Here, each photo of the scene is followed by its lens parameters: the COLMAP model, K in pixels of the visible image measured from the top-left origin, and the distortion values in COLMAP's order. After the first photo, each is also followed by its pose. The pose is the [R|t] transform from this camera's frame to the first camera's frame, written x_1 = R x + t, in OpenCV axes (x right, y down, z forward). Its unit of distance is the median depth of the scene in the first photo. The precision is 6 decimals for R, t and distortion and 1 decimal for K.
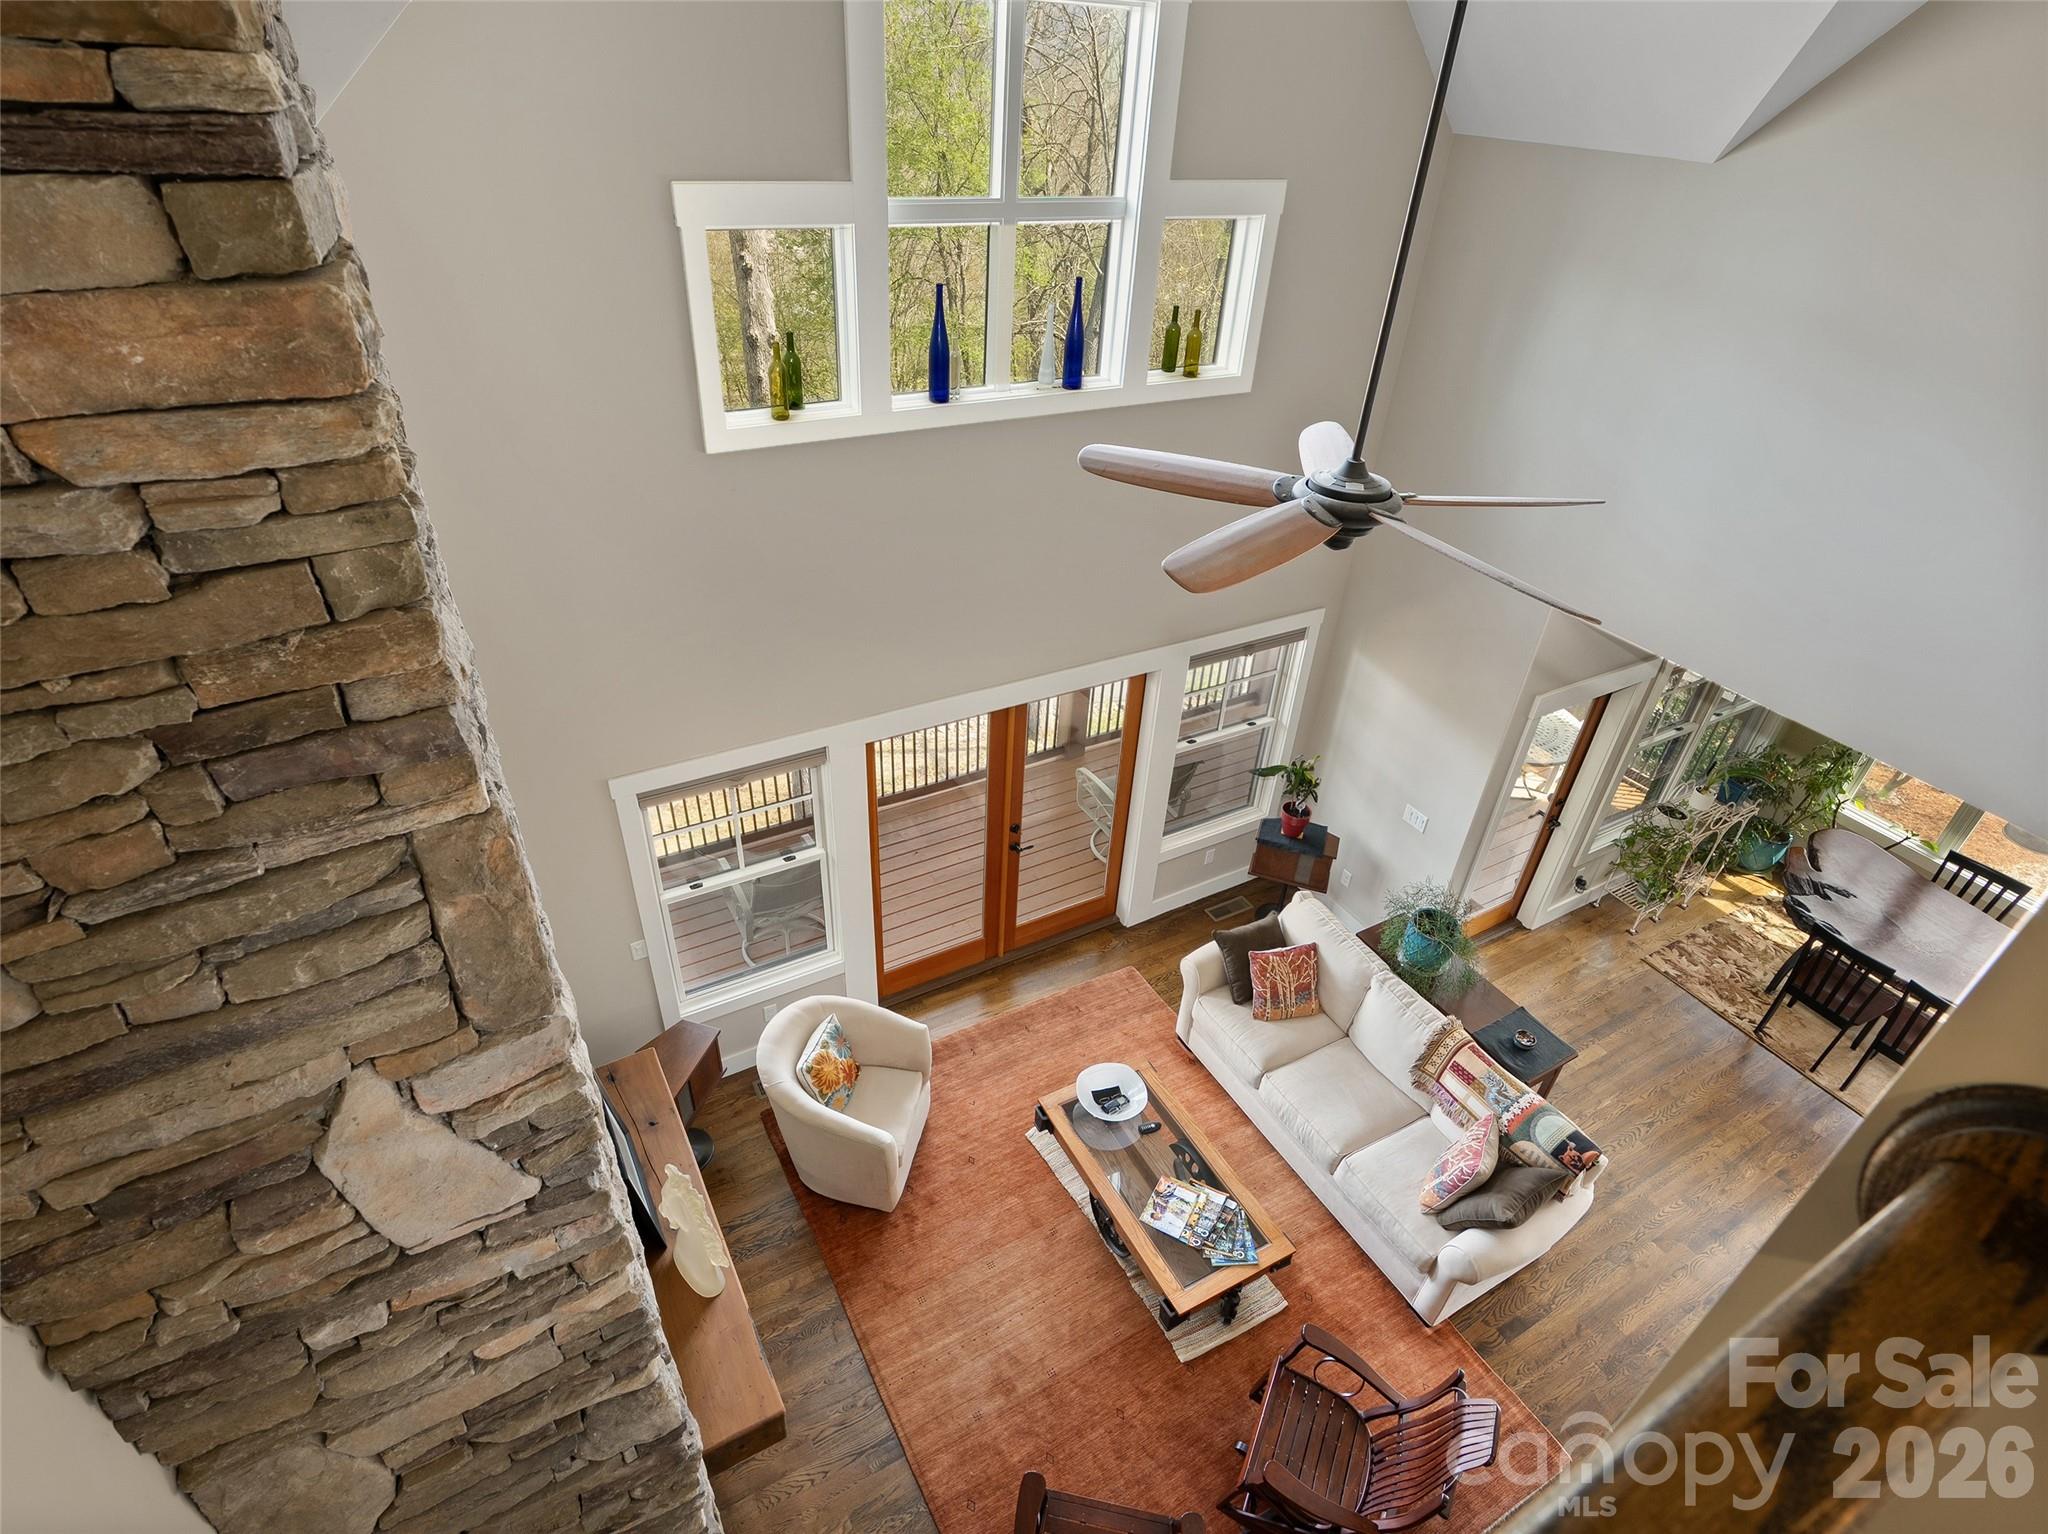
lens RADIAL K [[1041.2, 0, 1009.3], [0, 1041.2, 775.1], [0, 0, 1]] dist [-0.007544, 0.001710]
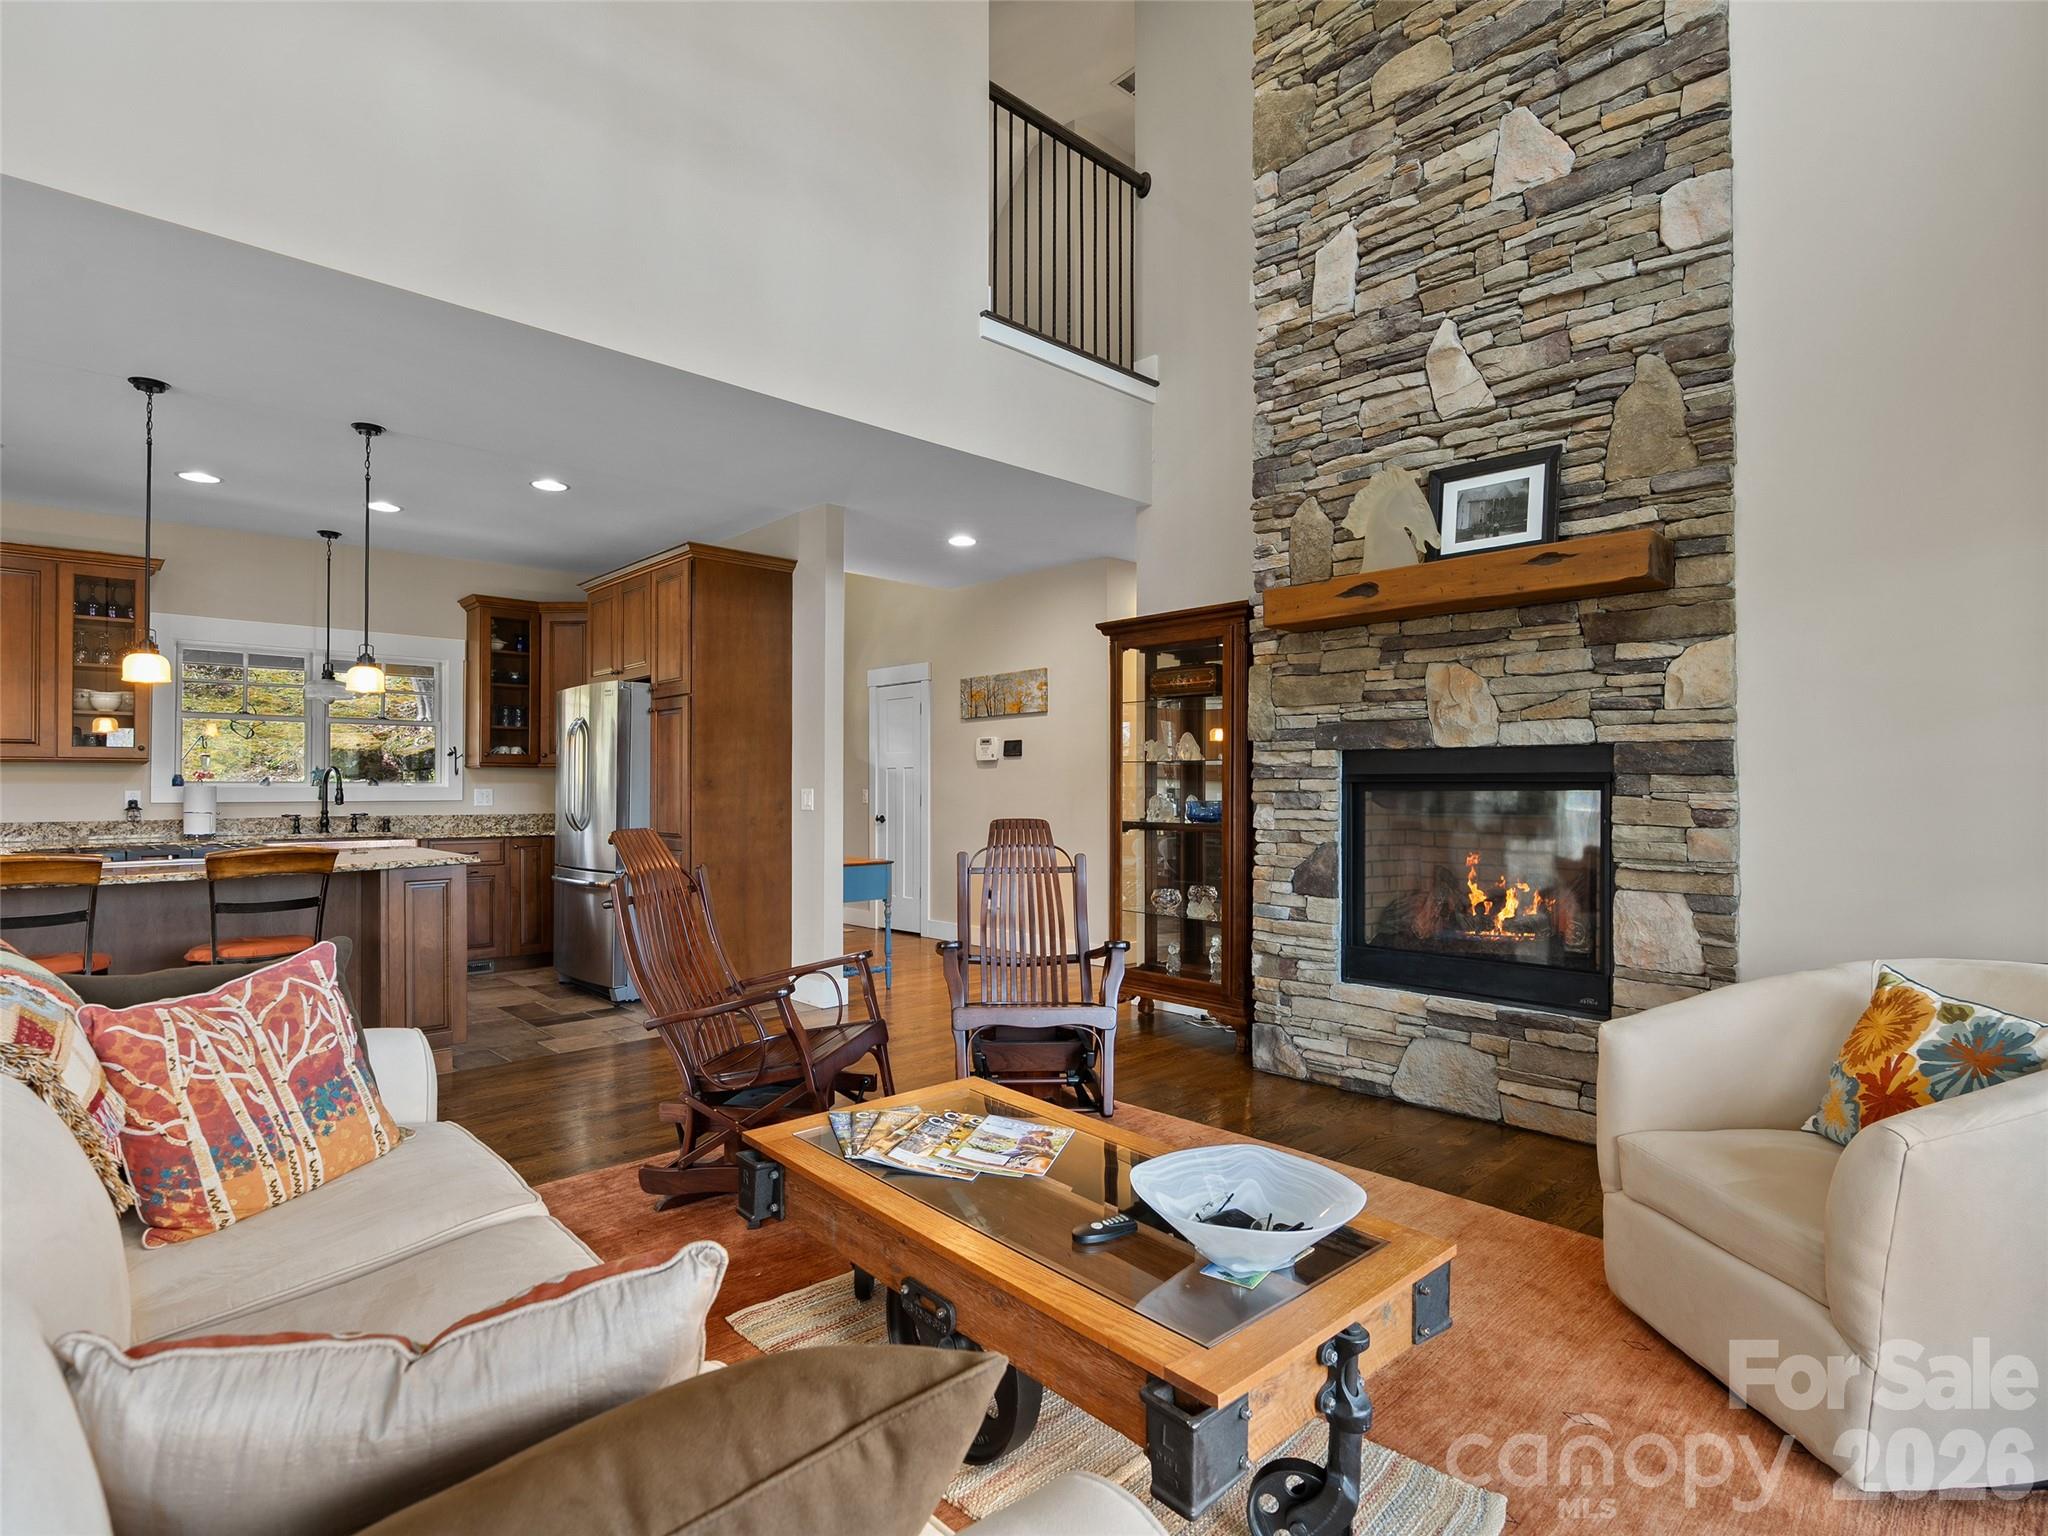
lens RADIAL K [[1041.2, 0, 1016.5], [0, 1041.2, 776.5], [0, 0, 1]] dist [-0.007544, 0.001710]
pose [[-0.968498, -0.039964, -0.245794, 0.257503], [-0.171486, 0.822740, 0.541933, 0.041682], [0.180567, 0.567011, -0.803676, 1.213365]]
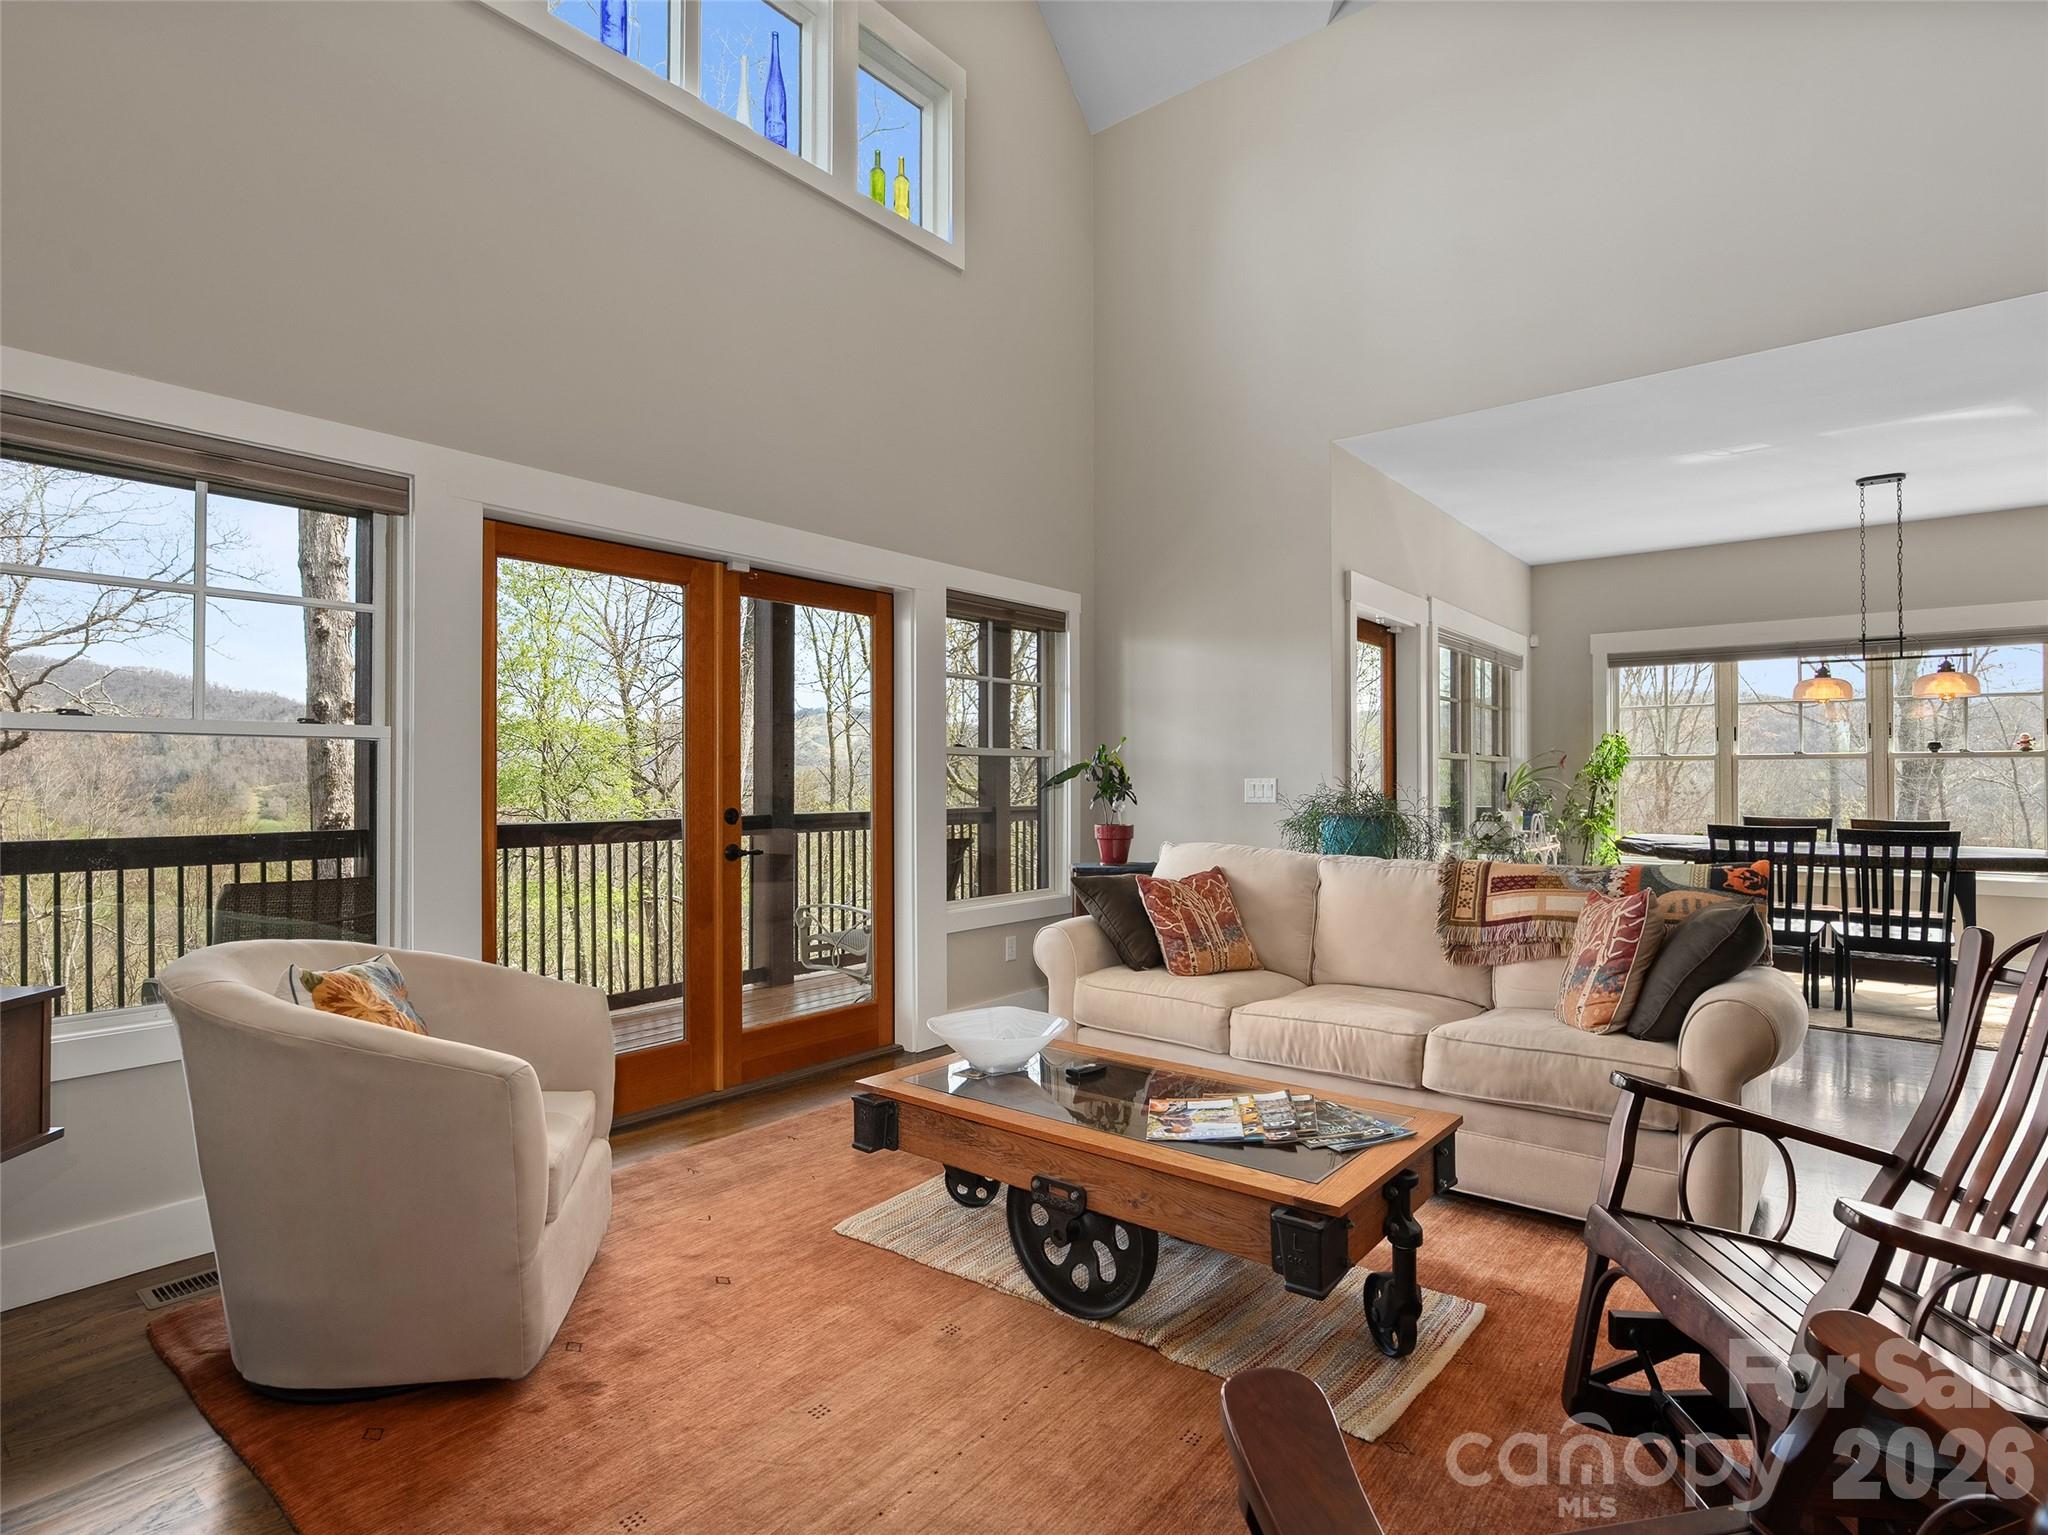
lens RADIAL K [[1041.2, 0, 1013.2], [0, 1041.2, 776.6], [0, 0, 1]] dist [-0.007544, 0.001710]
pose [[0.930579, -0.037928, 0.364122, -0.079561], [0.239495, 0.815328, -0.527146, 0.493107], [-0.276885, 0.577756, 0.767810, 0.553486]]
